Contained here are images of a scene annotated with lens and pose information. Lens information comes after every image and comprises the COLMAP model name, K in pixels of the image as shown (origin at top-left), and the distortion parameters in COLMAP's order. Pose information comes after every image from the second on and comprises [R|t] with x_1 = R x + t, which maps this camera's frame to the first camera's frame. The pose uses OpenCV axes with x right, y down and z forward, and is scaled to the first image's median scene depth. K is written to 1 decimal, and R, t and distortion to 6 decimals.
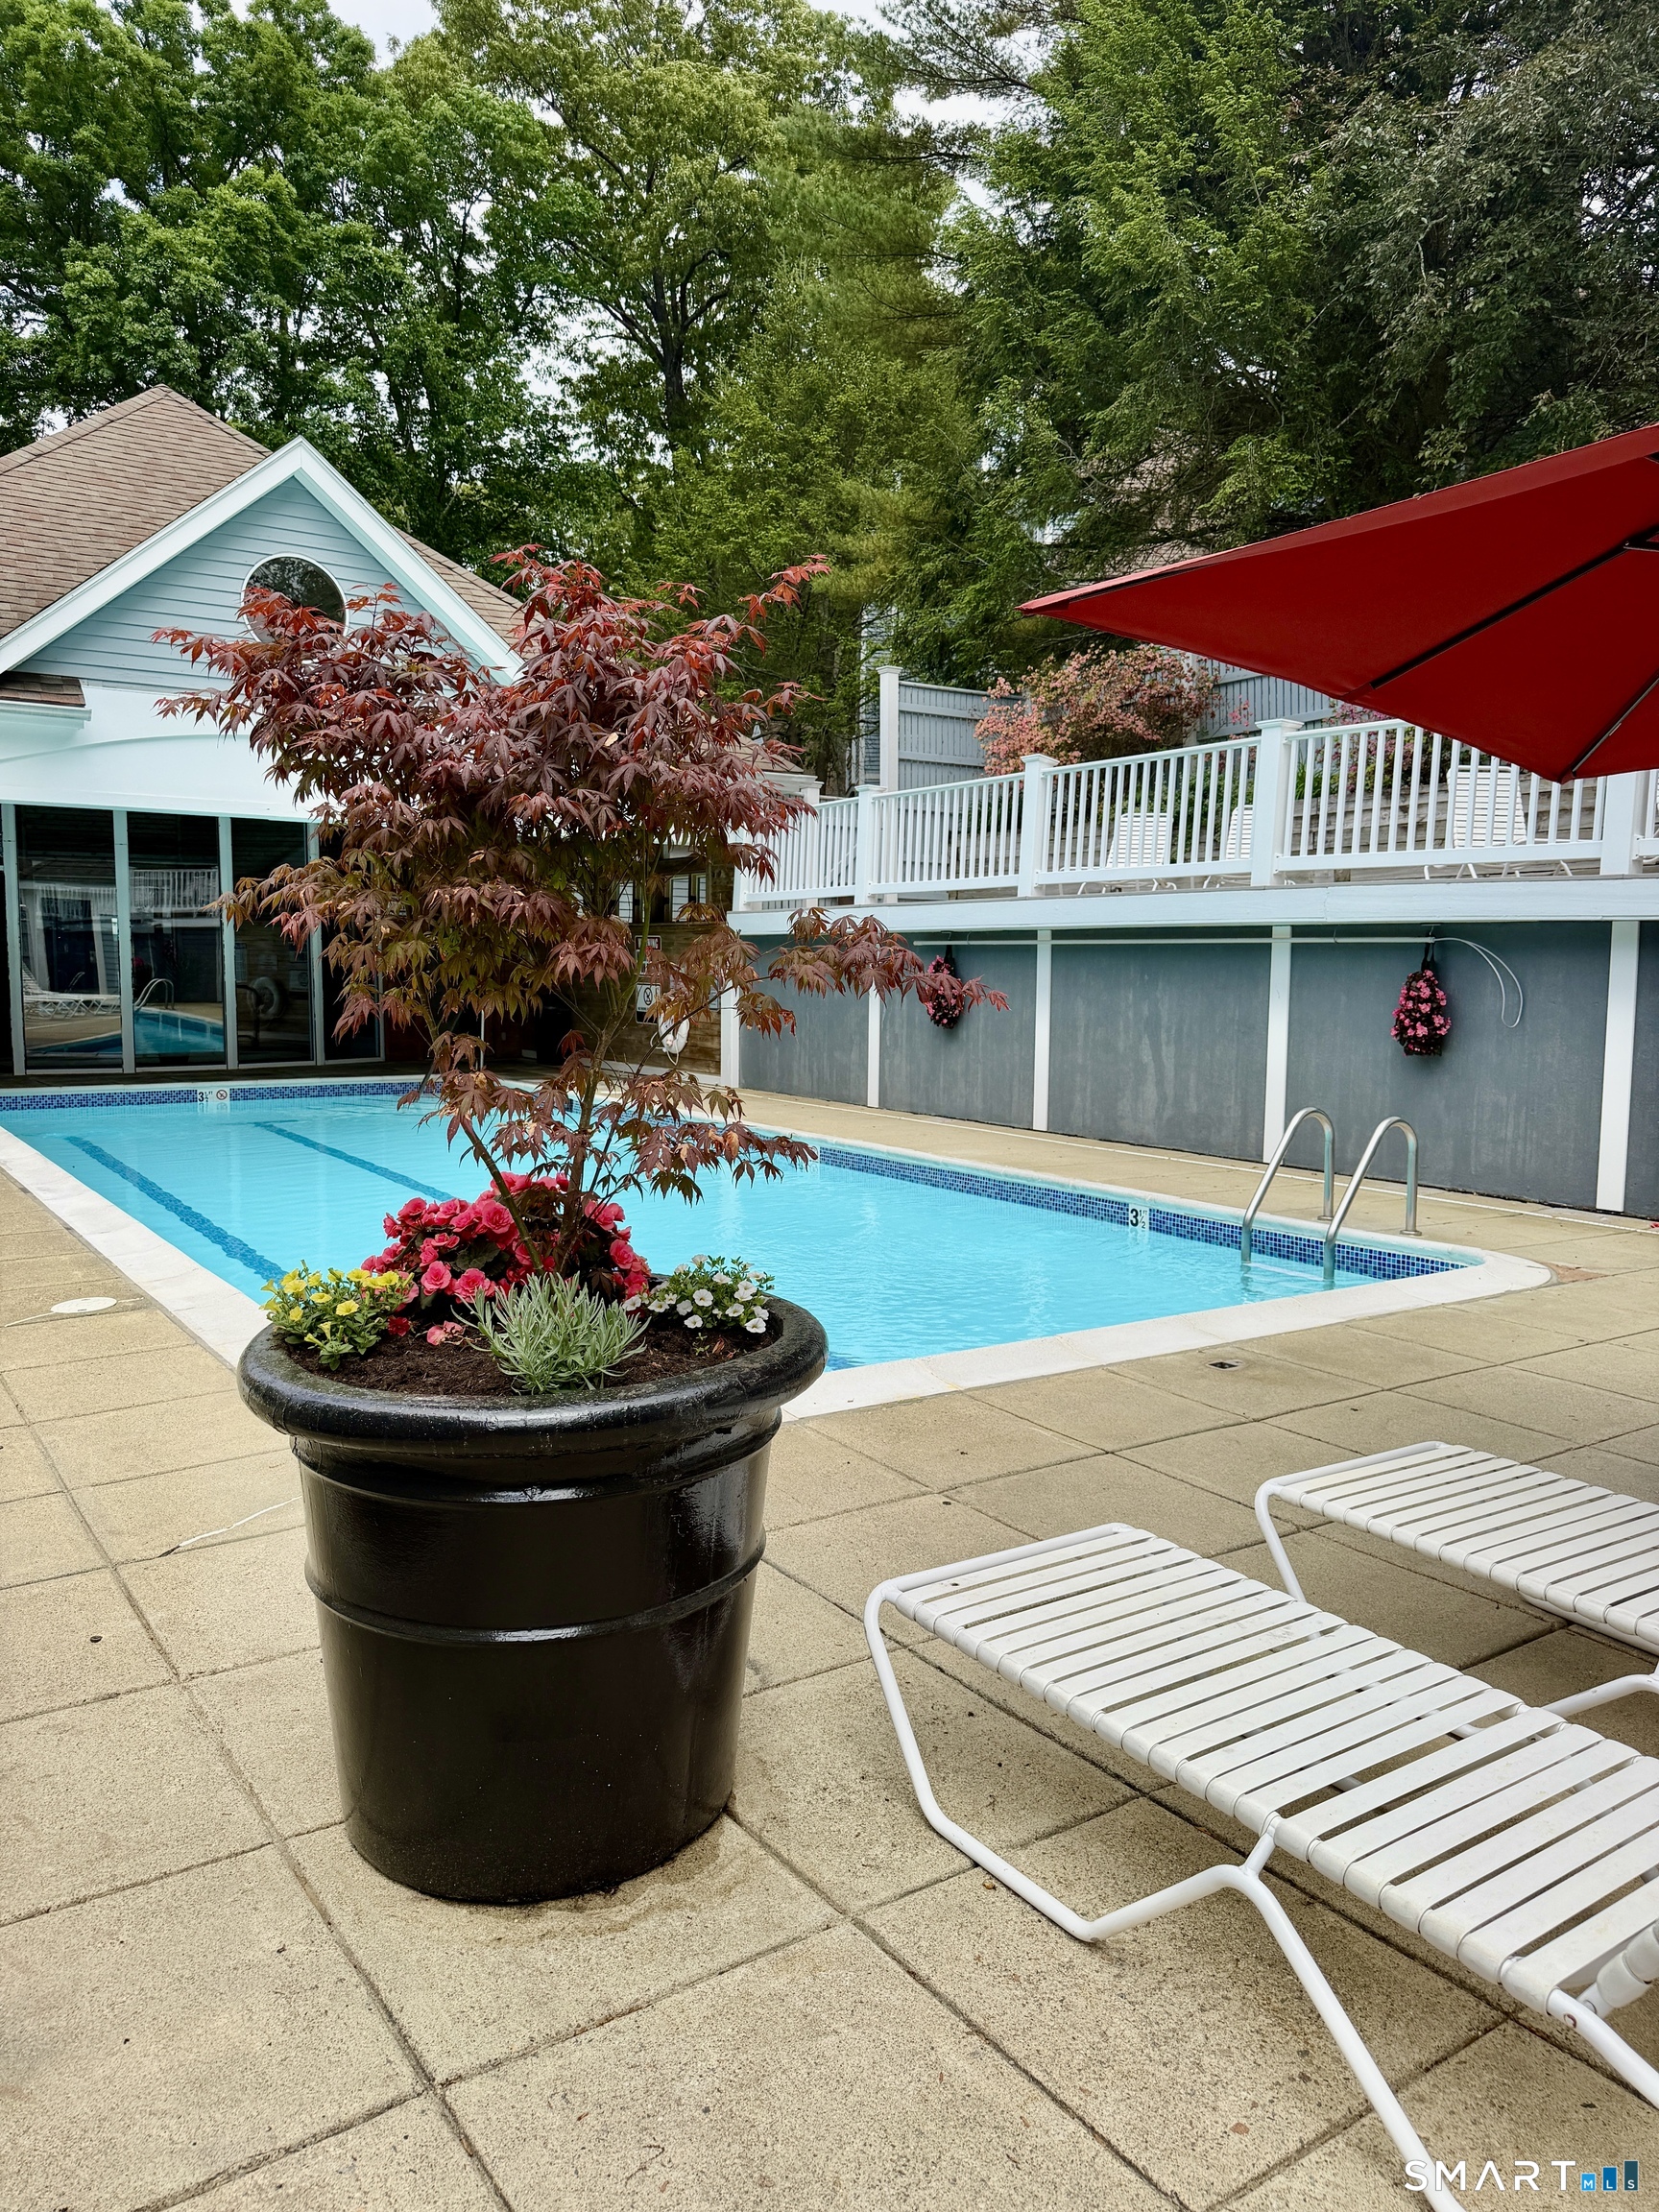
lens RADIAL K [[1549.2, 0, 829.5], [0, 1549.2, 1106.0], [0, 0, 1]] dist [0.014758, 0.002000]
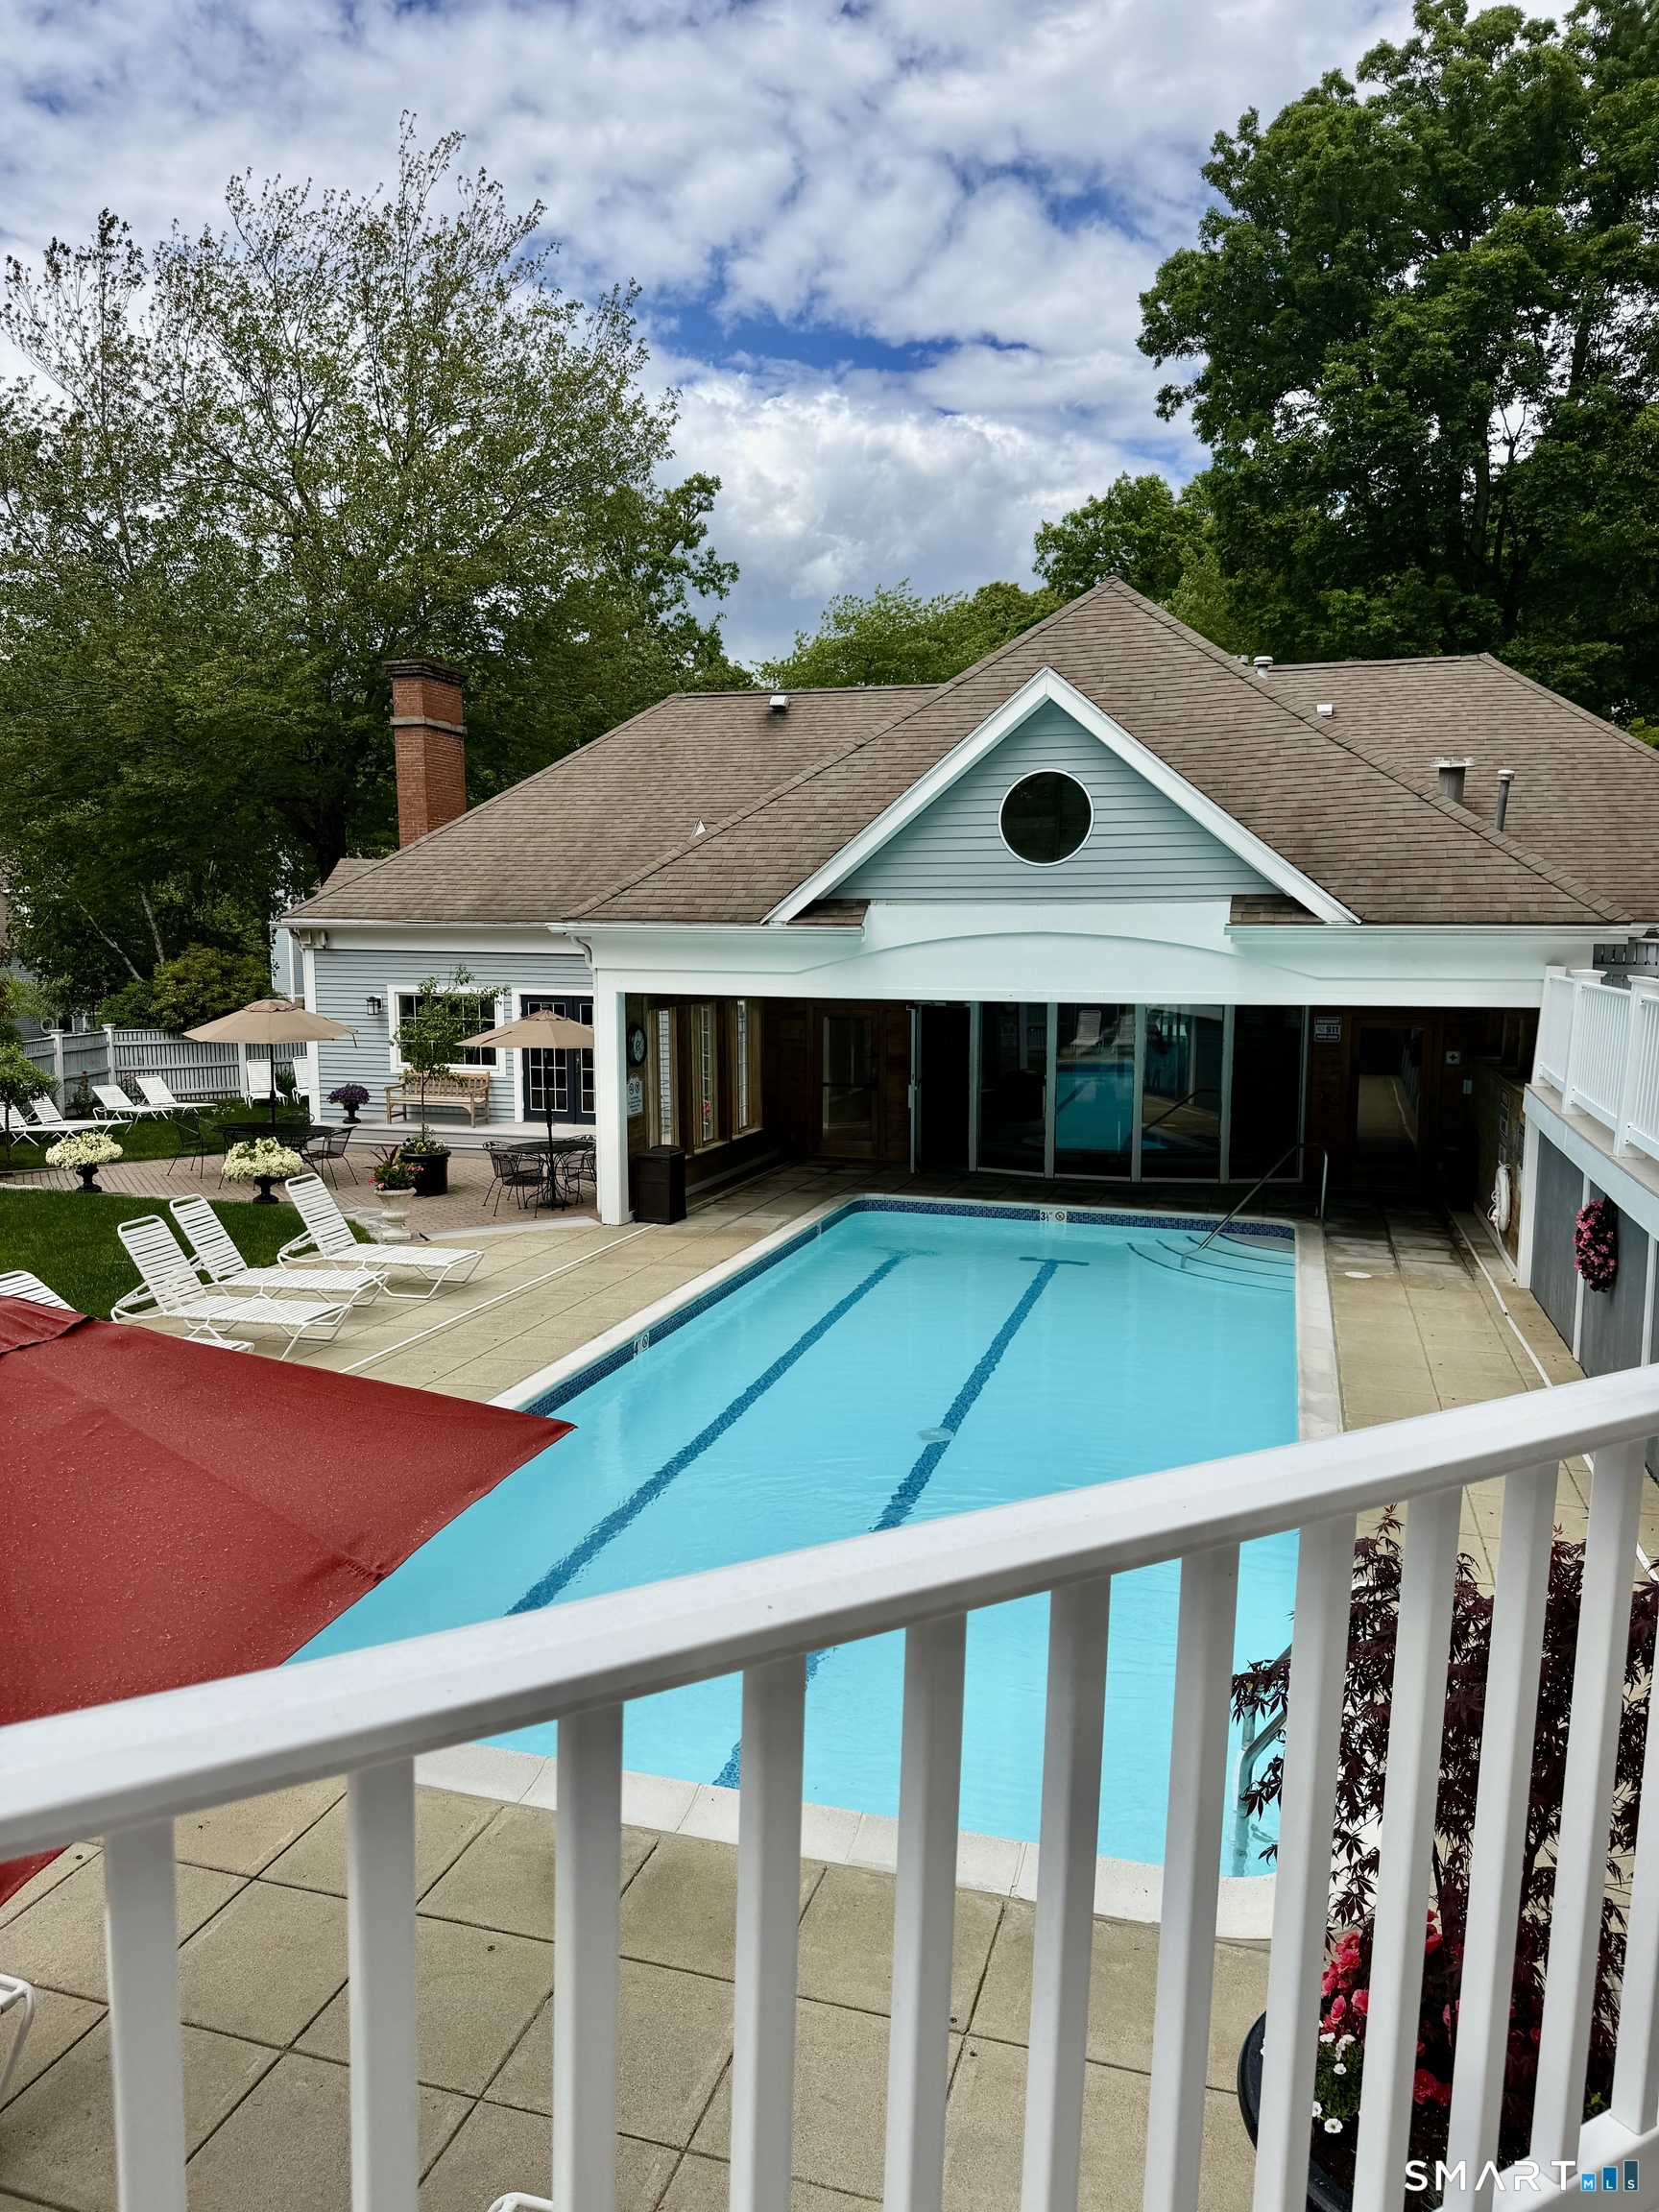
lens RADIAL K [[1549.2, 0, 829.5], [0, 1549.2, 1106.0], [0, 0, 1]] dist [0.014758, 0.002000]
pose [[0.627627, 0.085430, -0.773813, 0.445260], [-0.071582, 0.996083, 0.051910, -0.159665], [0.775217, 0.022811, 0.631284, 0.176735]]
